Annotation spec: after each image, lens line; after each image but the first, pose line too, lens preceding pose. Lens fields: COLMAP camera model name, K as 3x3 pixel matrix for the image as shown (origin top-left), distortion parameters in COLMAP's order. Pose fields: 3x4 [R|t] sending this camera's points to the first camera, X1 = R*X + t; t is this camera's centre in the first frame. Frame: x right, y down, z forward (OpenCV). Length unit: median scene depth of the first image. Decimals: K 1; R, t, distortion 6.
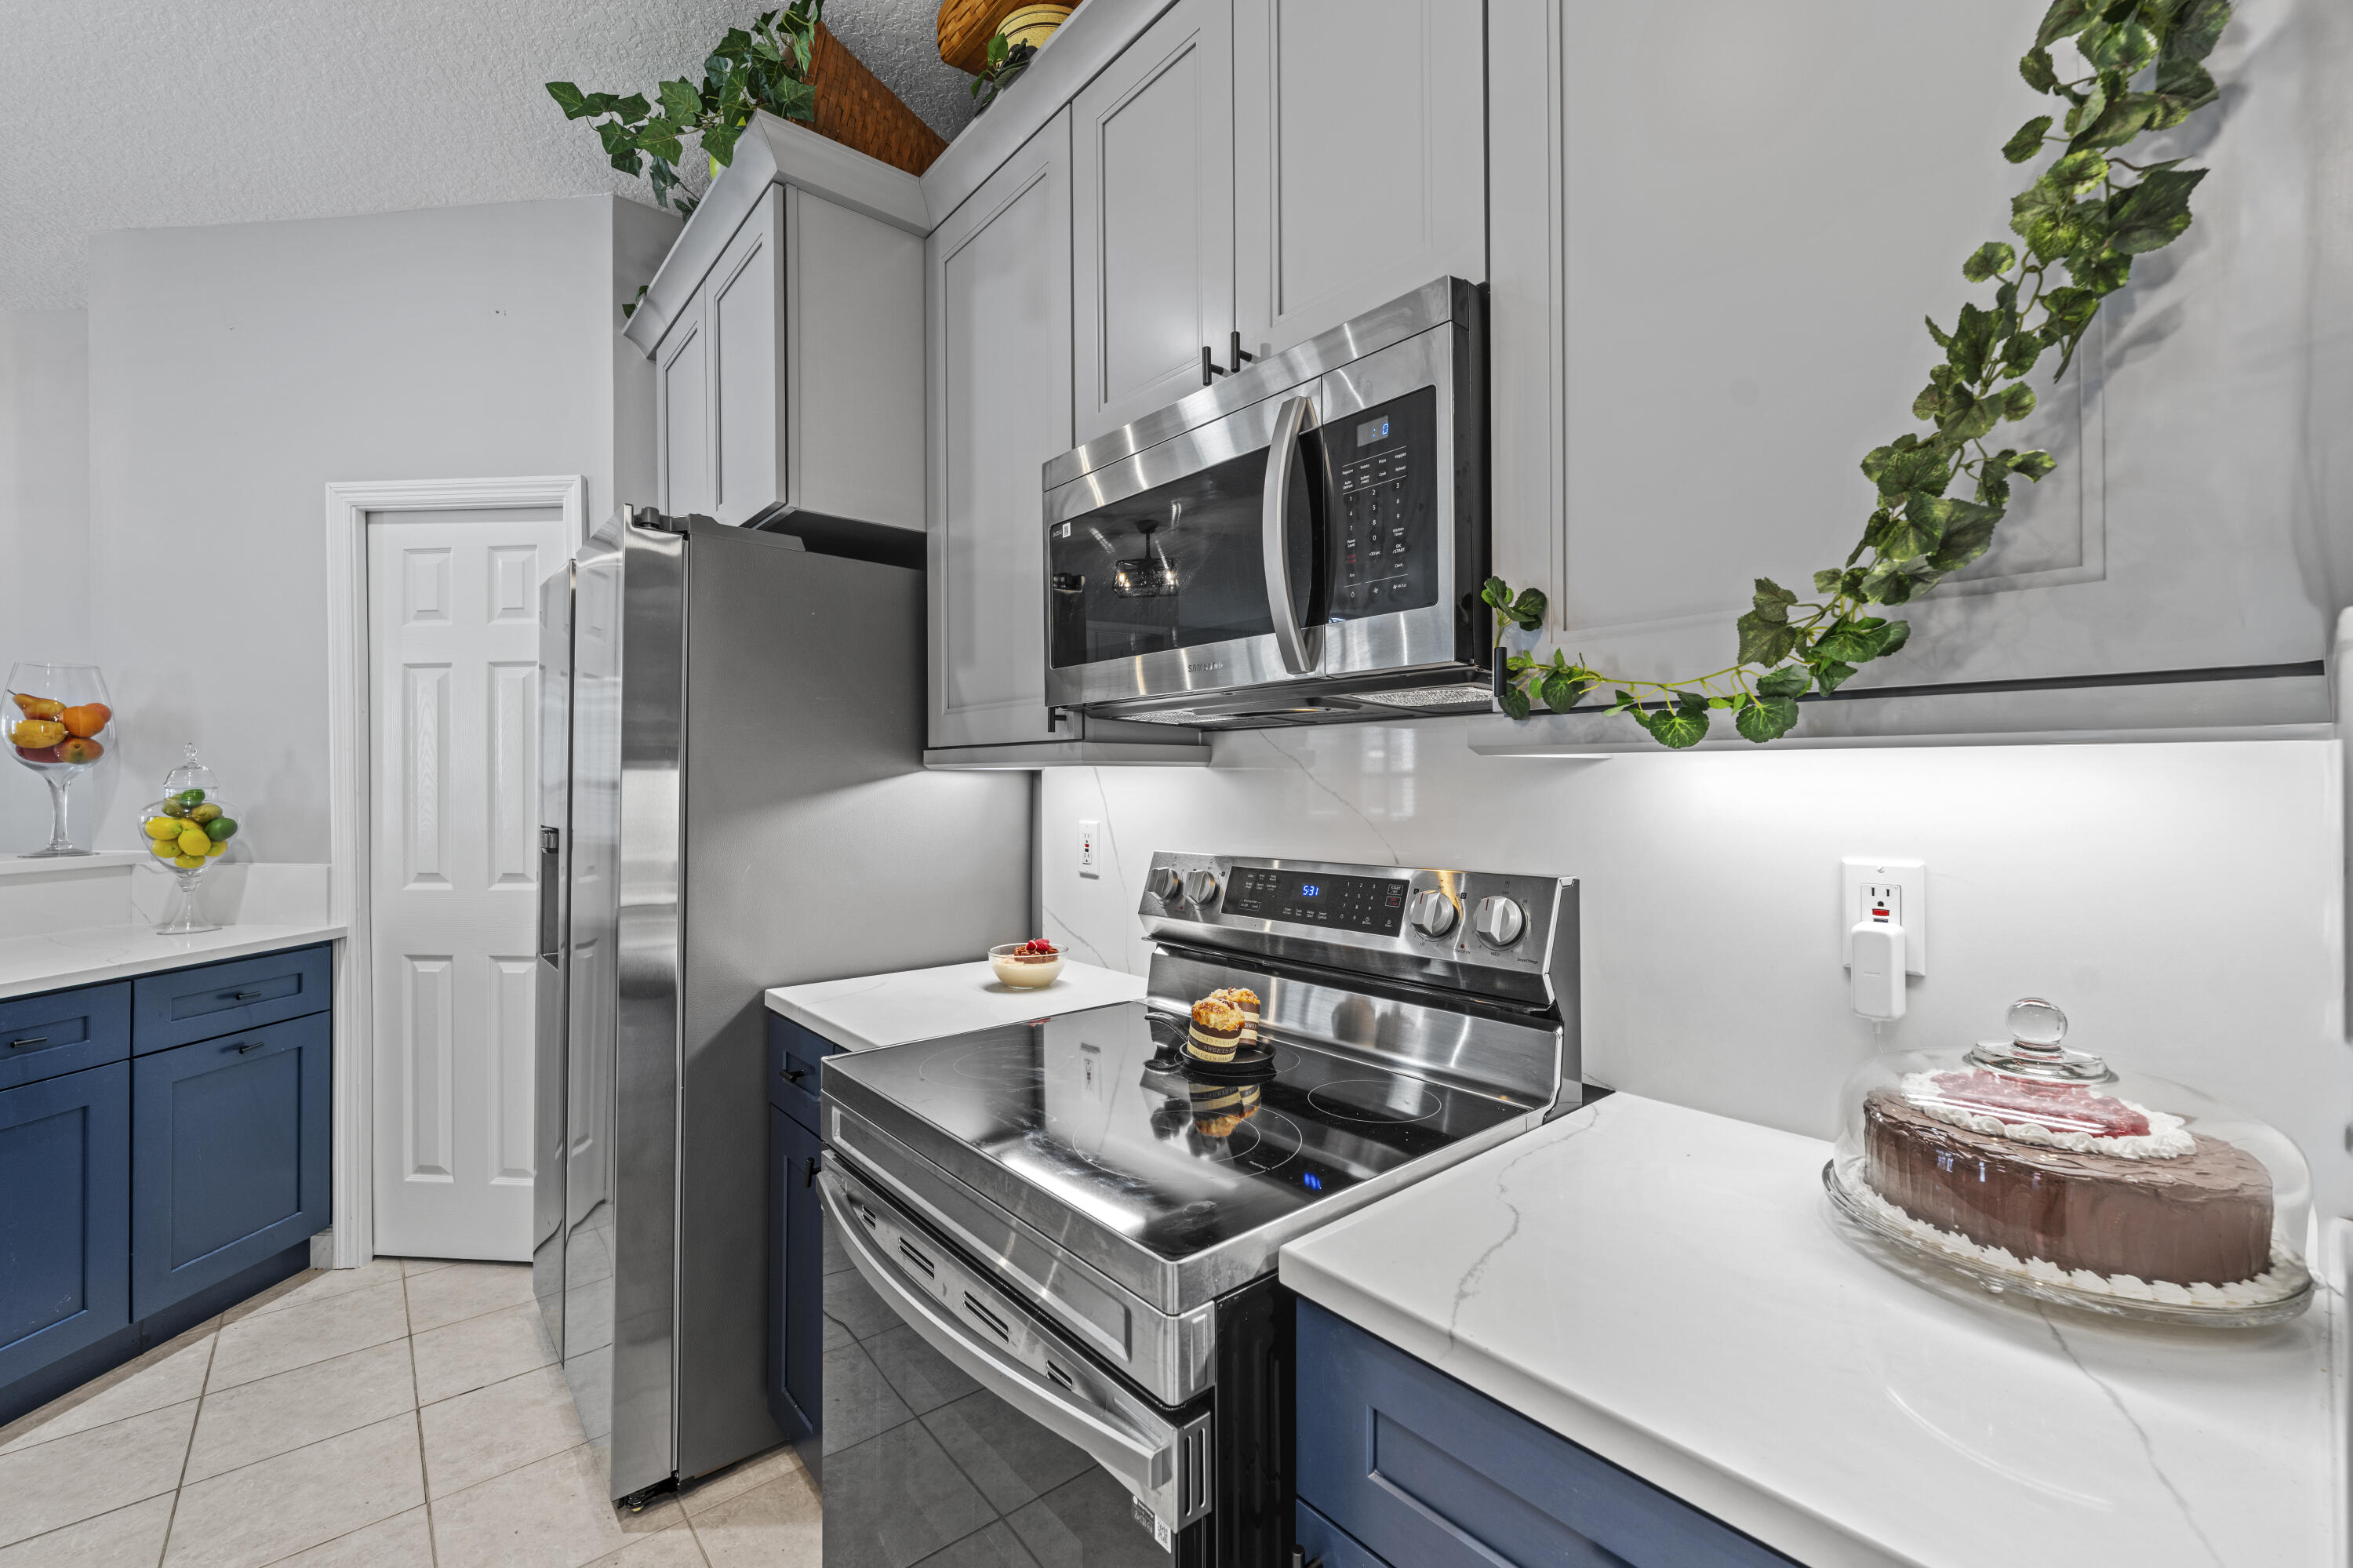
lens RADIAL K [[950.5, 0, 1169.1], [0, 950.5, 779.3], [0, 0, 1]] dist [0.000756, -0.000614]
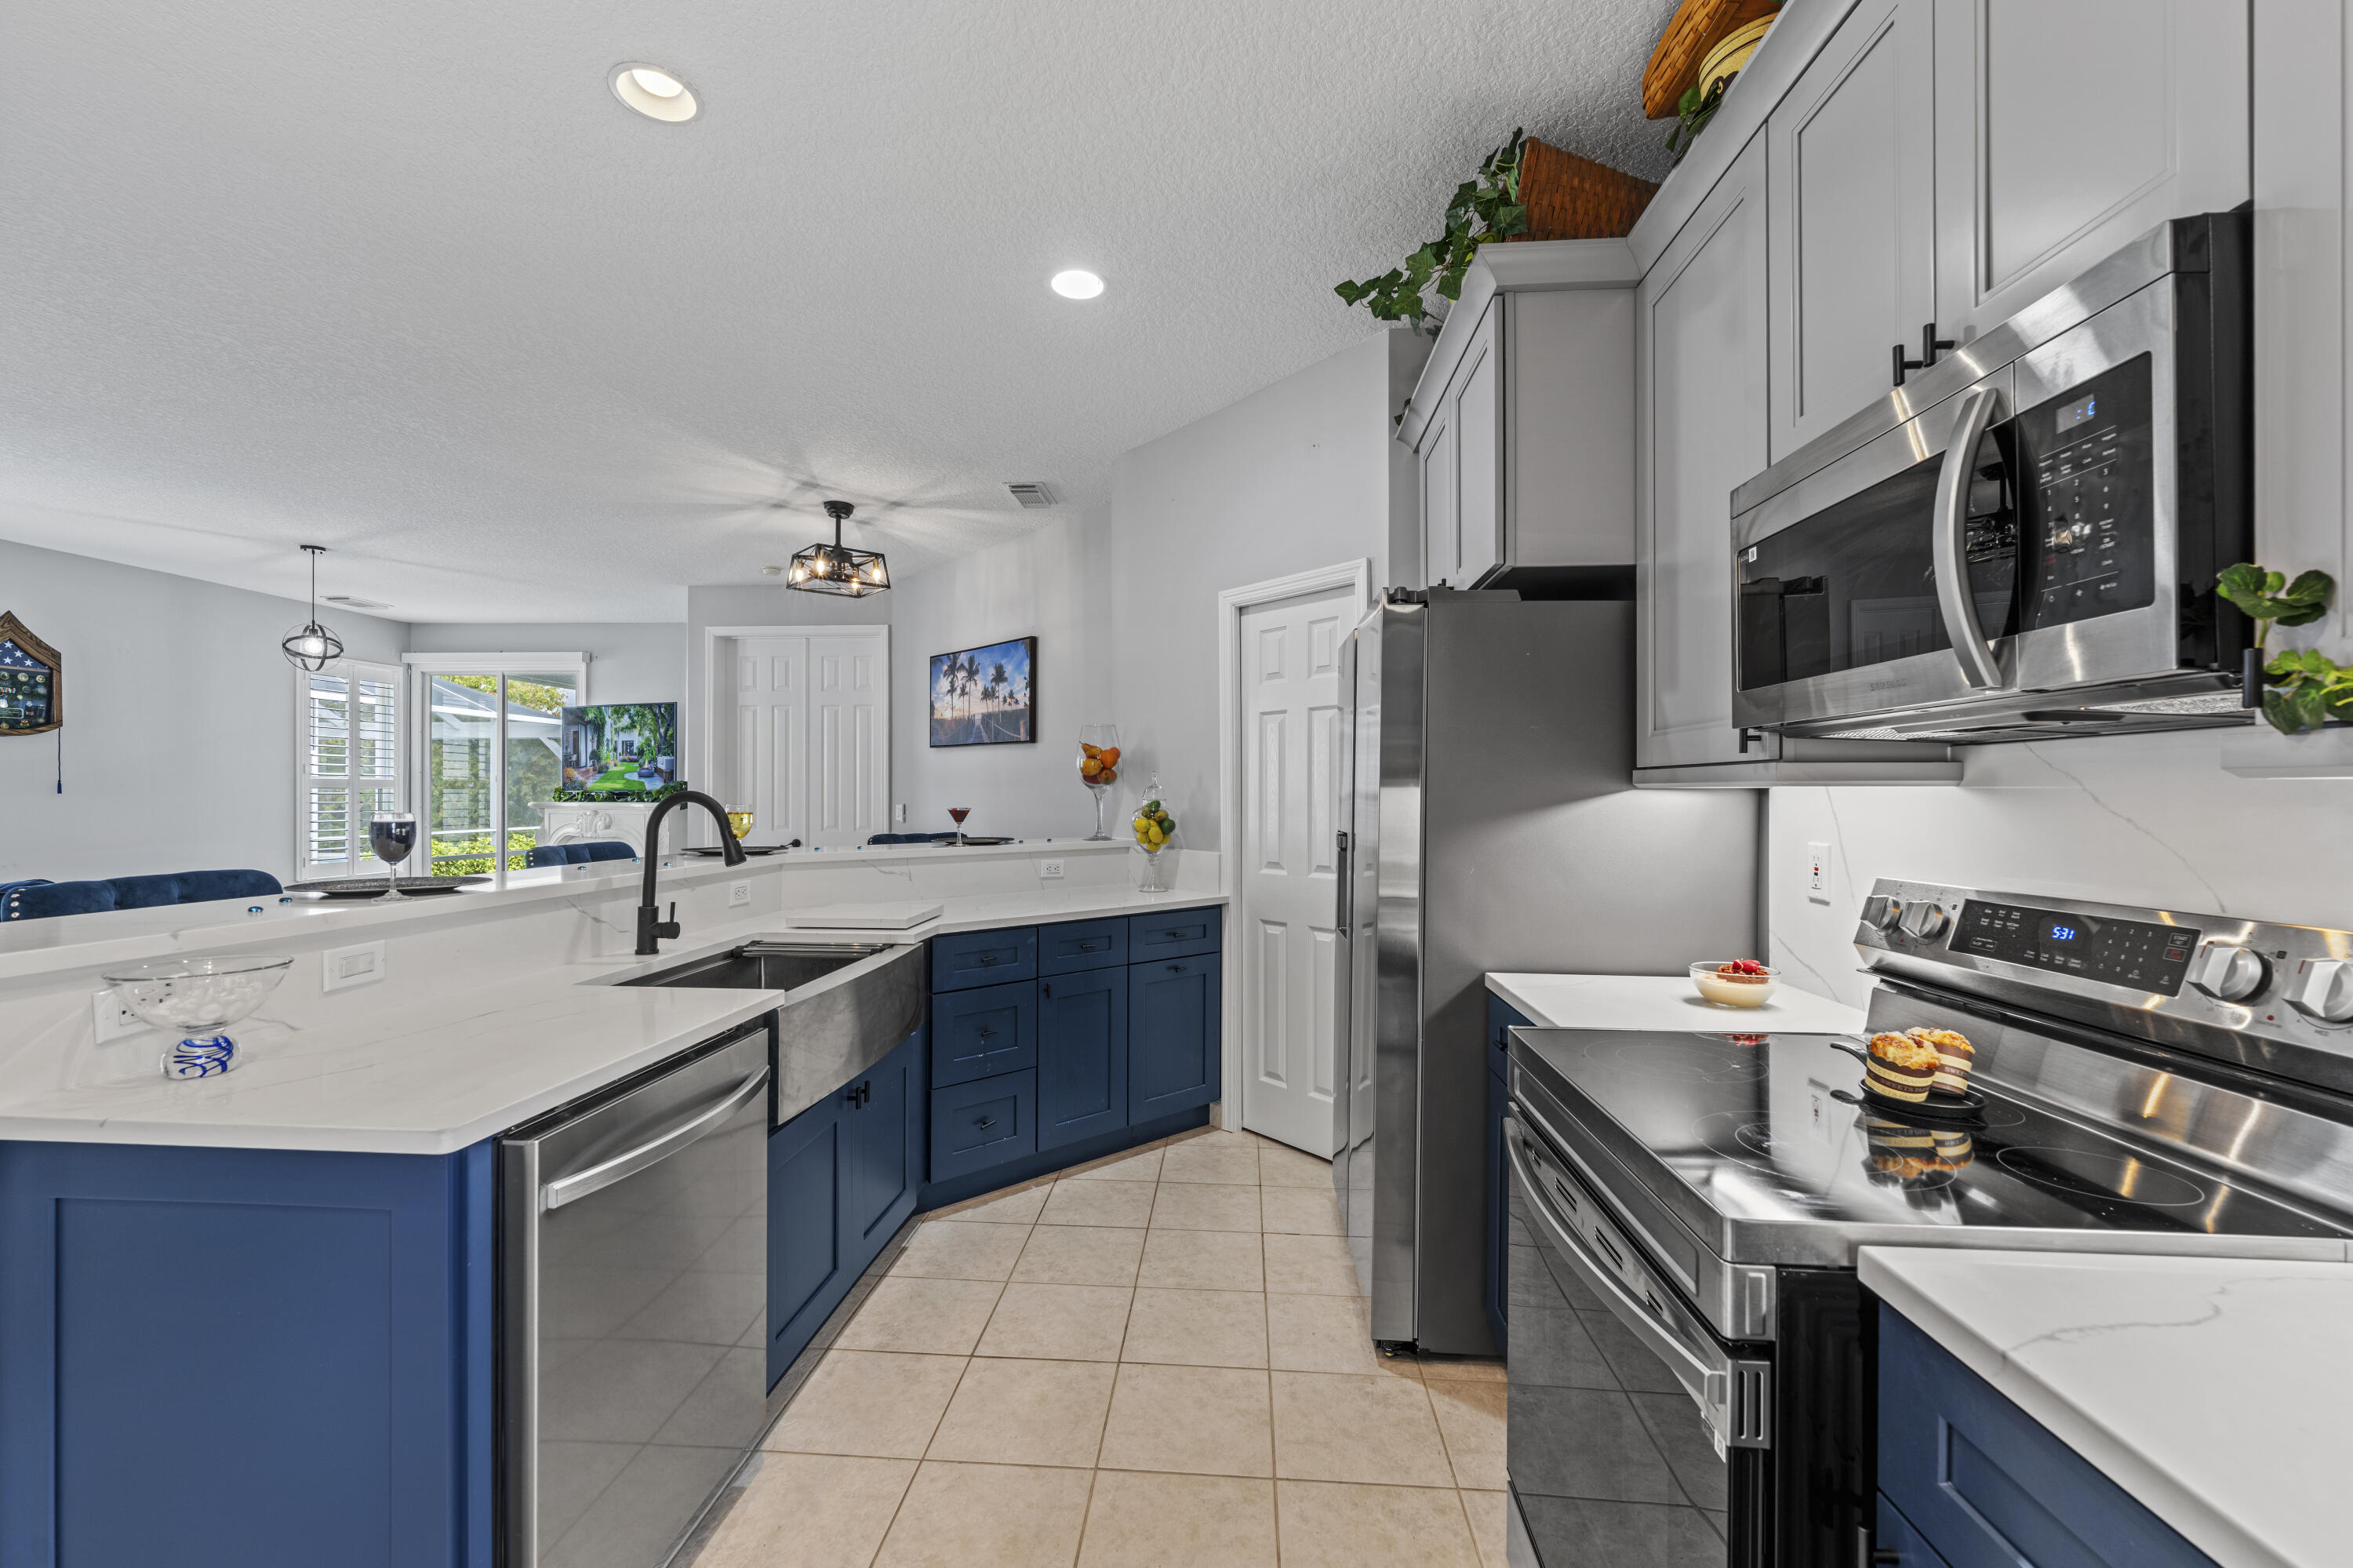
lens RADIAL K [[950.5, 0, 1179.3], [0, 950.5, 794.6], [0, 0, 1]] dist [0.000756, -0.000614]
pose [[0.713841, 0.003717, -0.700298, 0.179387], [-0.001649, 0.999992, 0.003626, -0.009000], [0.700306, -0.001433, 0.713841, -0.164725]]
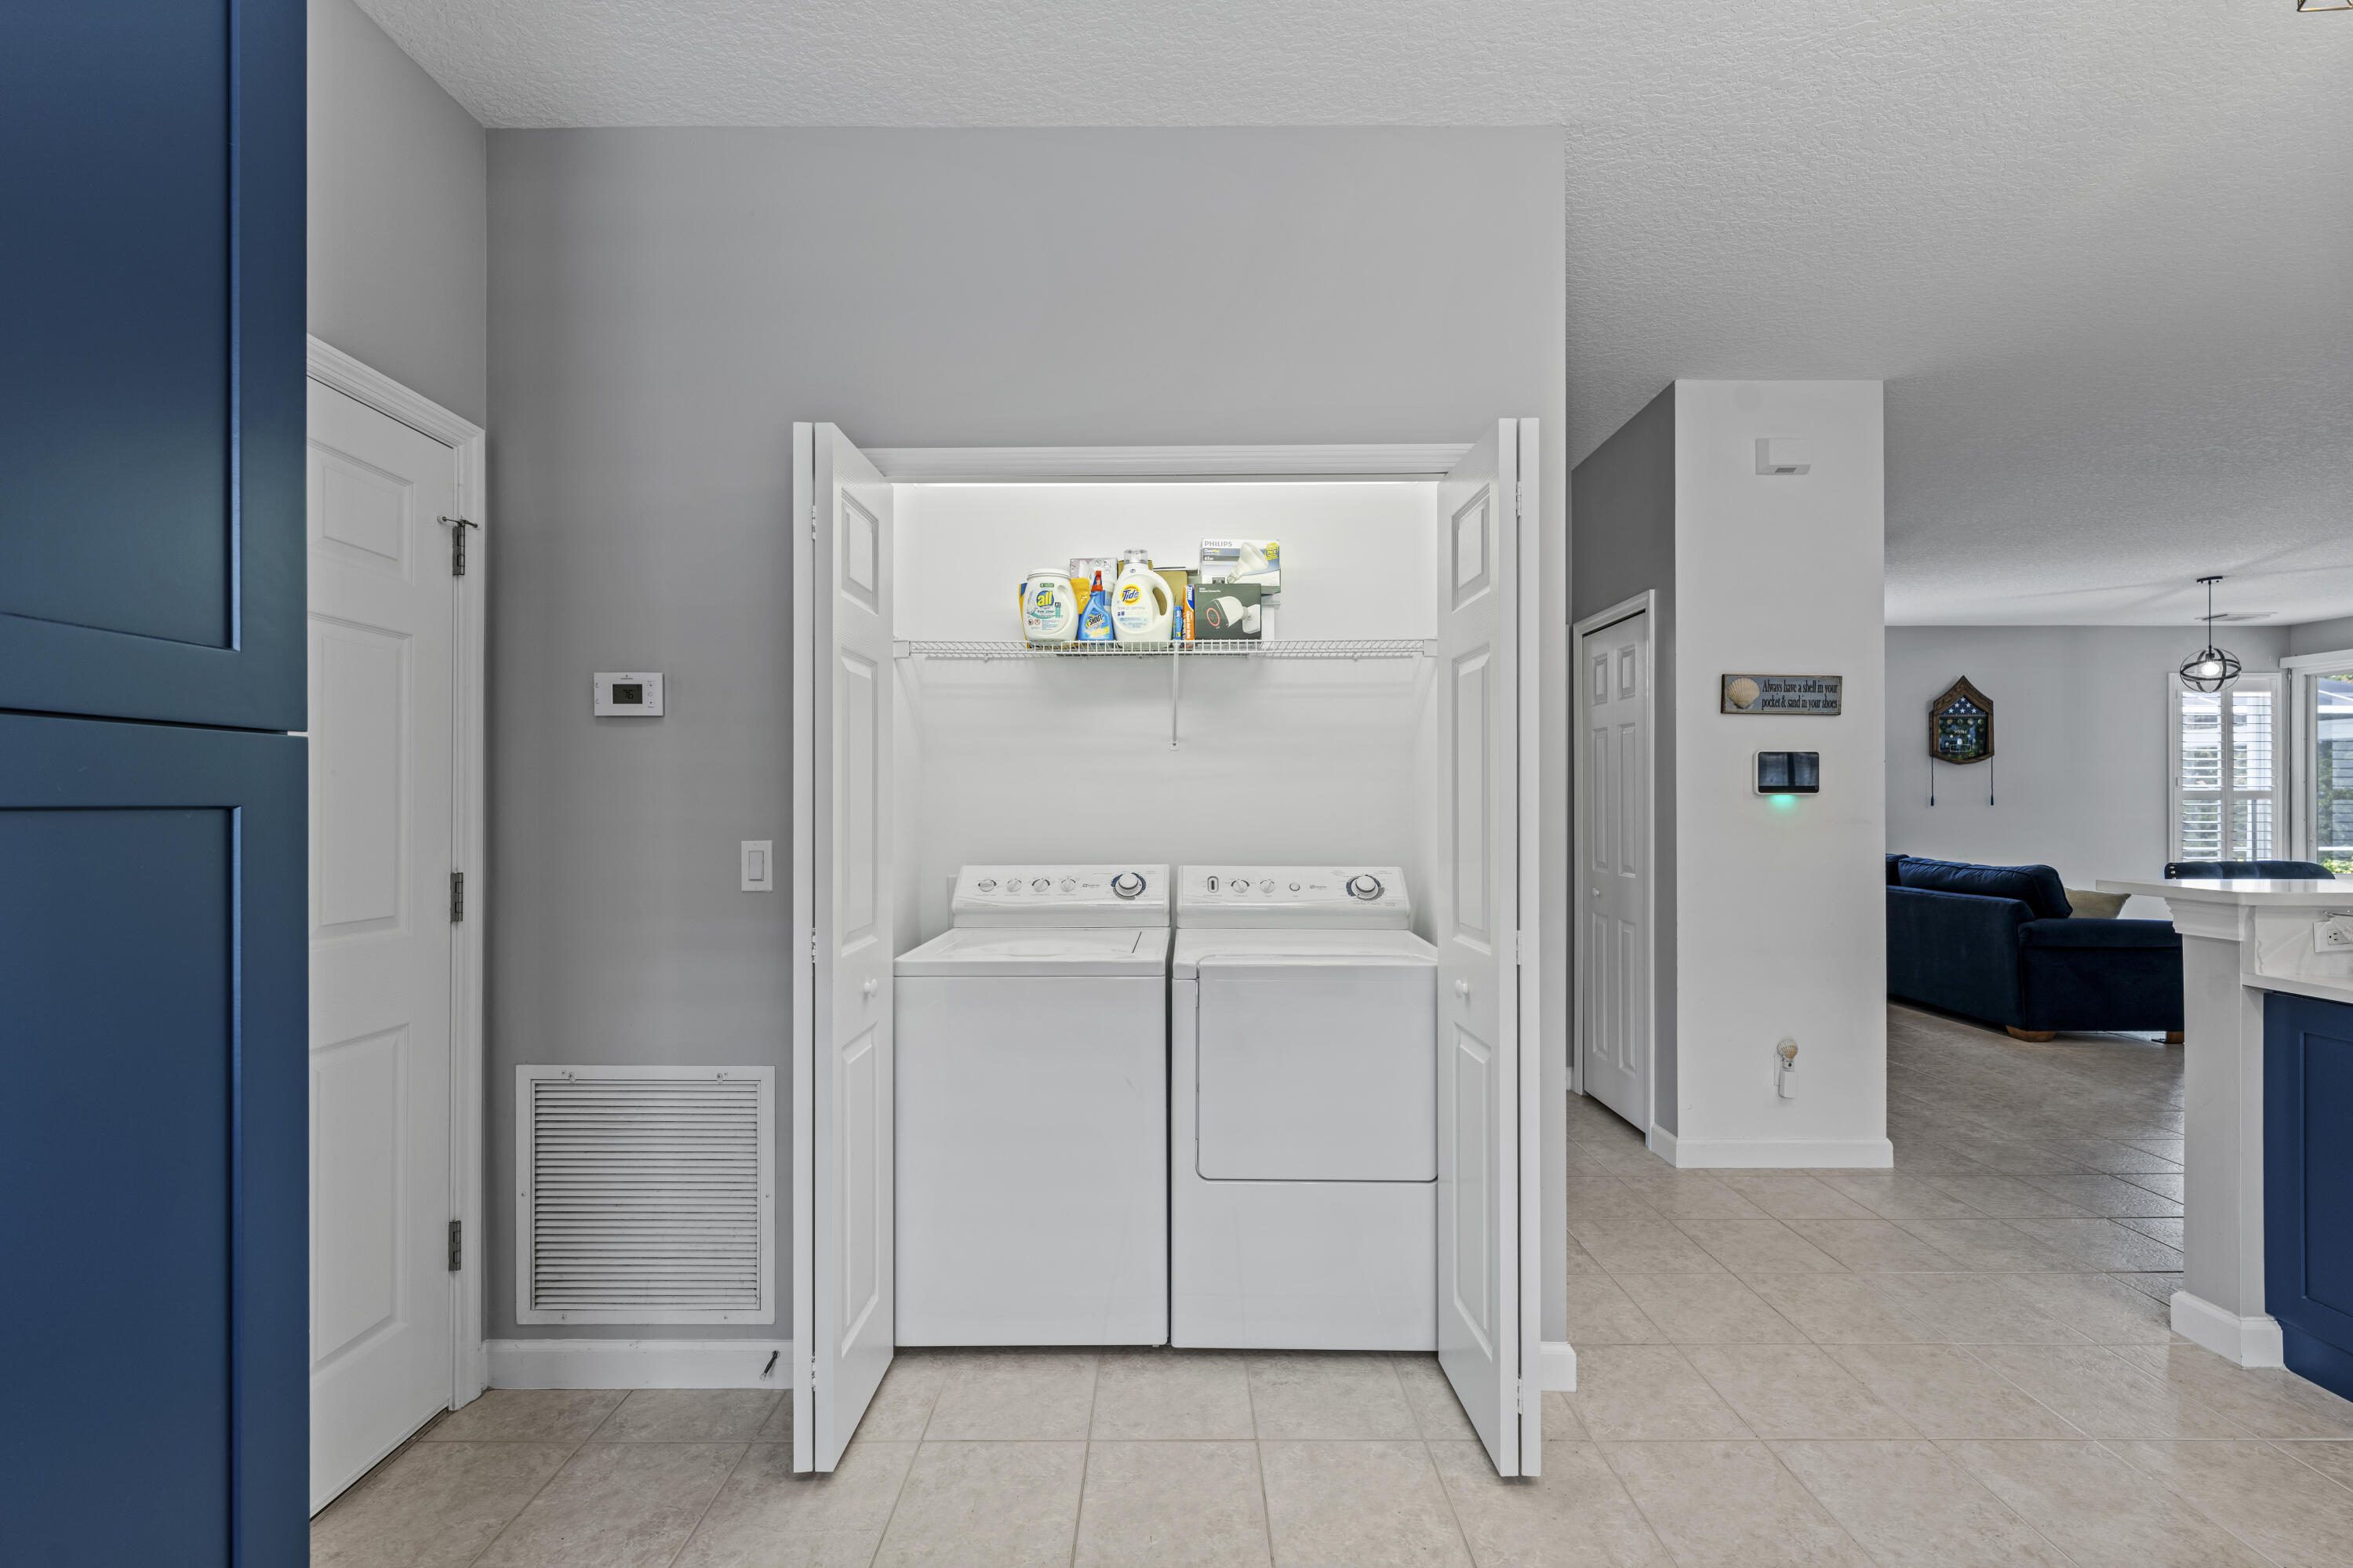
lens RADIAL K [[950.5, 0, 1170.6], [0, 950.5, 798.6], [0, 0, 1]] dist [0.000756, -0.000614]
pose [[-0.654065, -0.001591, -0.756437, 1.228302], [0.003922, 0.999977, -0.005494, -0.017403], [0.756429, -0.006560, -0.654043, -0.647986]]
